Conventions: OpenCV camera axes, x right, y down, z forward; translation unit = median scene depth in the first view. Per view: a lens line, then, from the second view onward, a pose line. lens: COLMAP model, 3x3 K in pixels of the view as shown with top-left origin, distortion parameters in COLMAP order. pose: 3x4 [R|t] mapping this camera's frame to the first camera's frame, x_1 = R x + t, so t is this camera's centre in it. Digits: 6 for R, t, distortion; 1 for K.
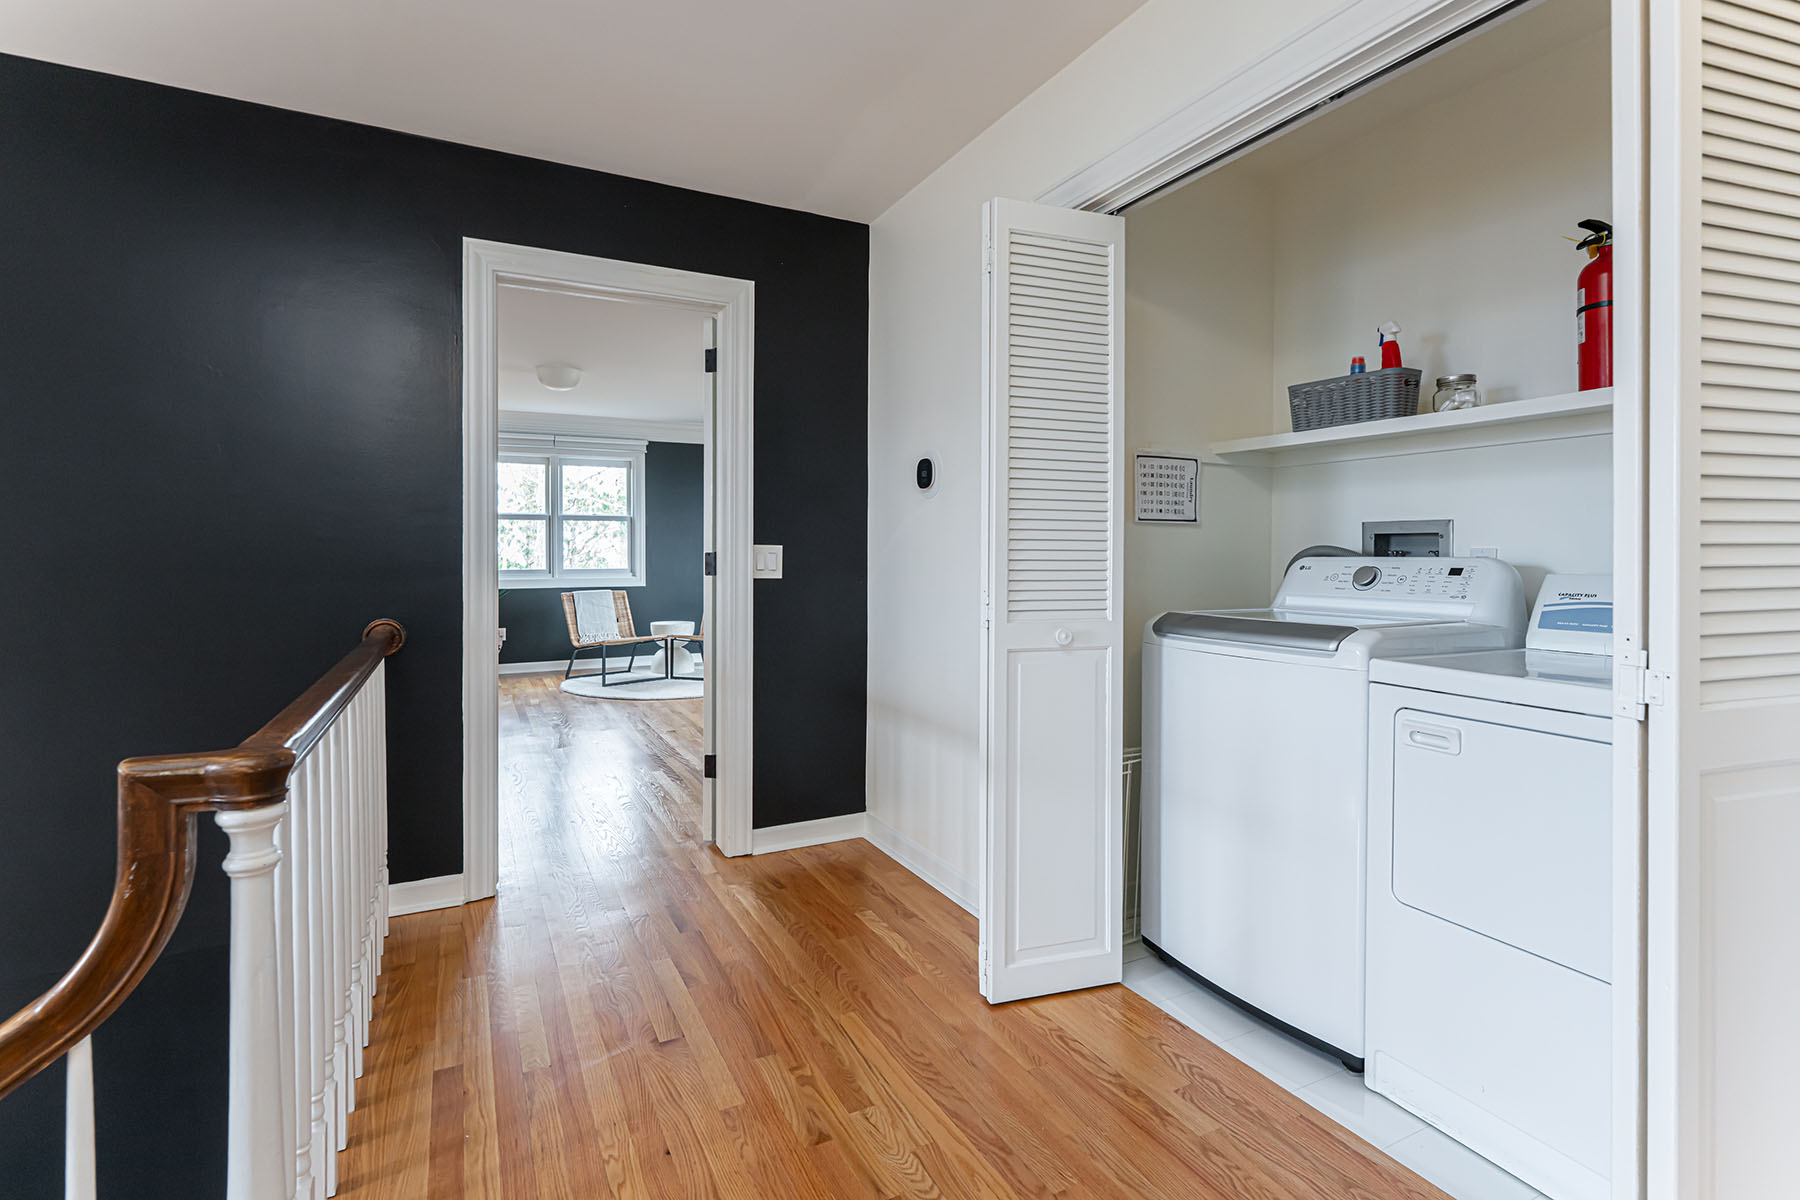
lens RADIAL K [[840.3, 0, 898.5], [0, 840.3, 563.9], [0, 0, 1]] dist [0.001477, 0.000169]
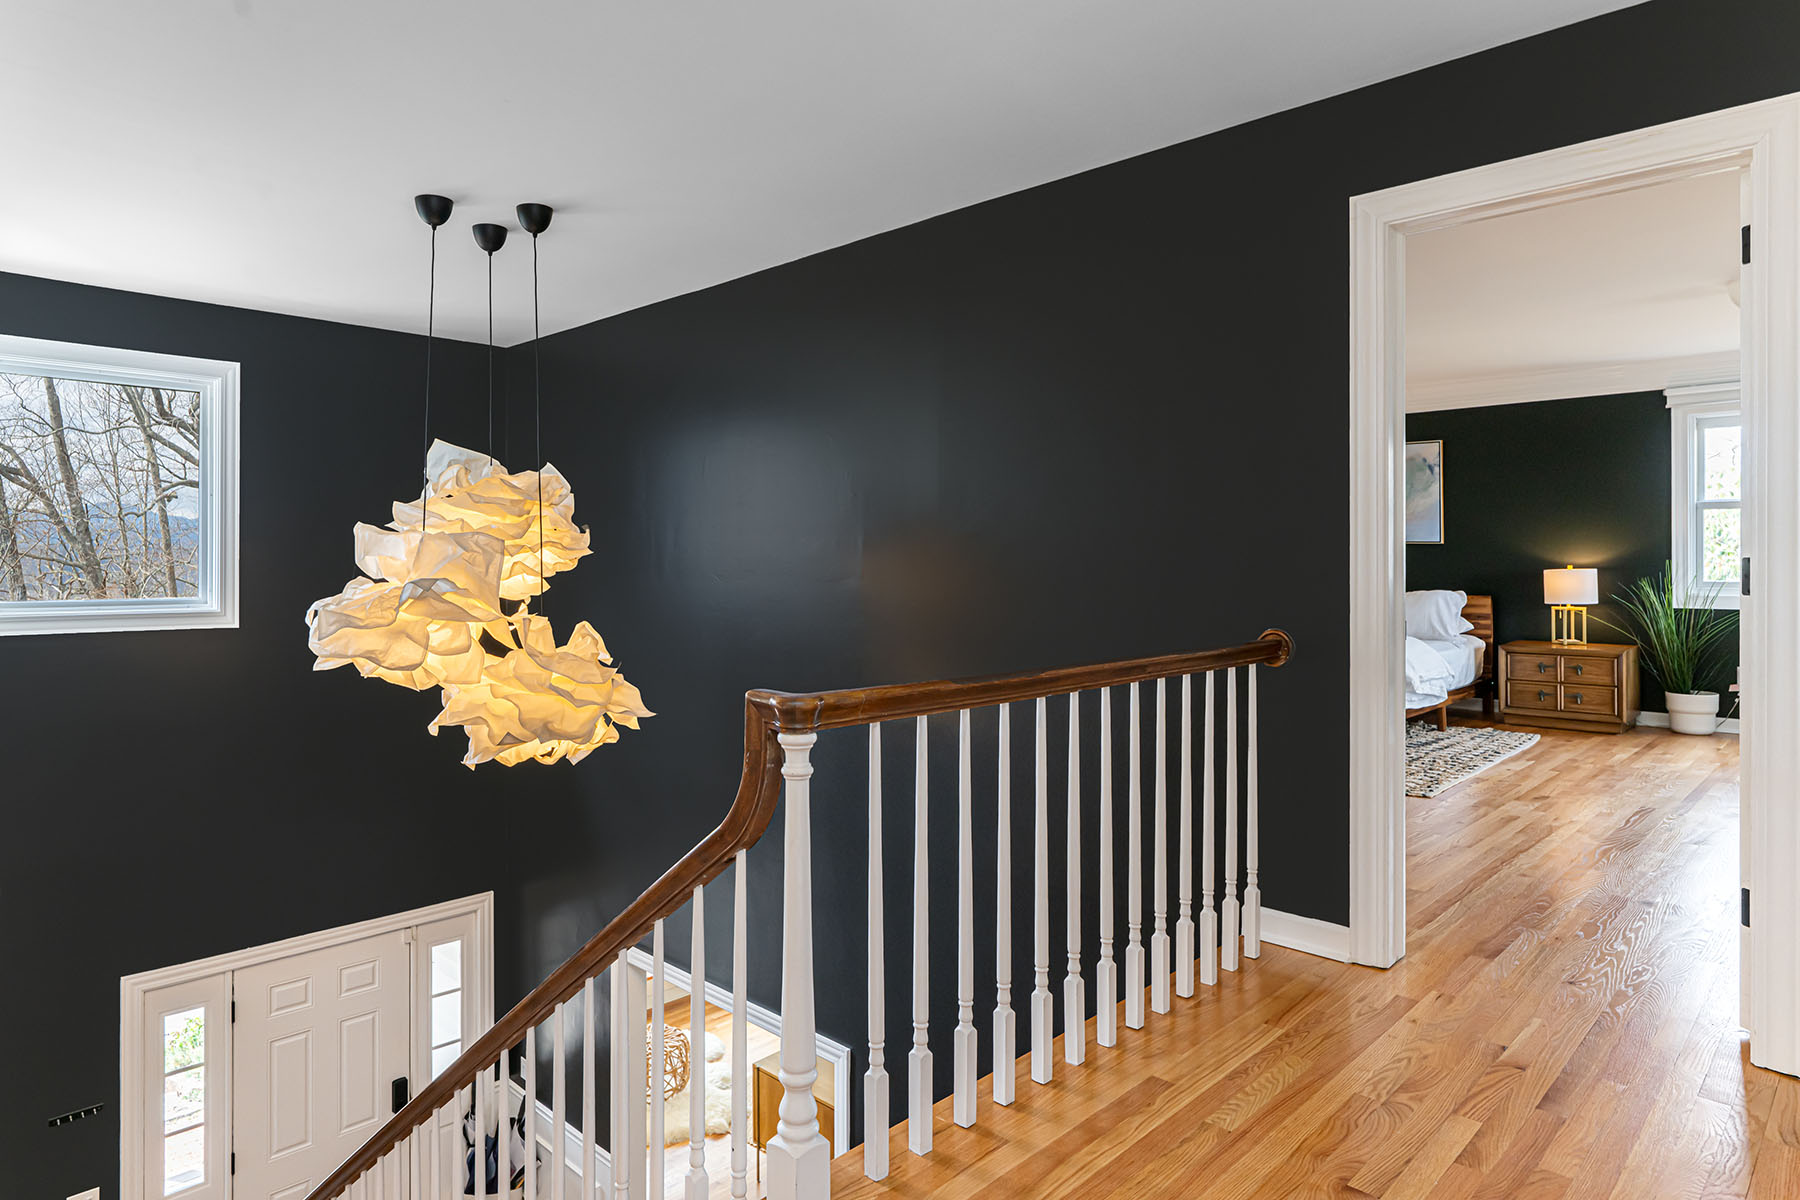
lens RADIAL K [[1062.8, 0, 899.5], [0, 1062.8, 559.8], [0, 0, 1]] dist [-0.000164, 0.000468]
pose [[0.321267, 0.000848, -0.946988, 0.401618], [-0.010123, 0.999946, -0.002539, -0.004544], [0.946934, 0.010402, 0.321259, 0.218712]]
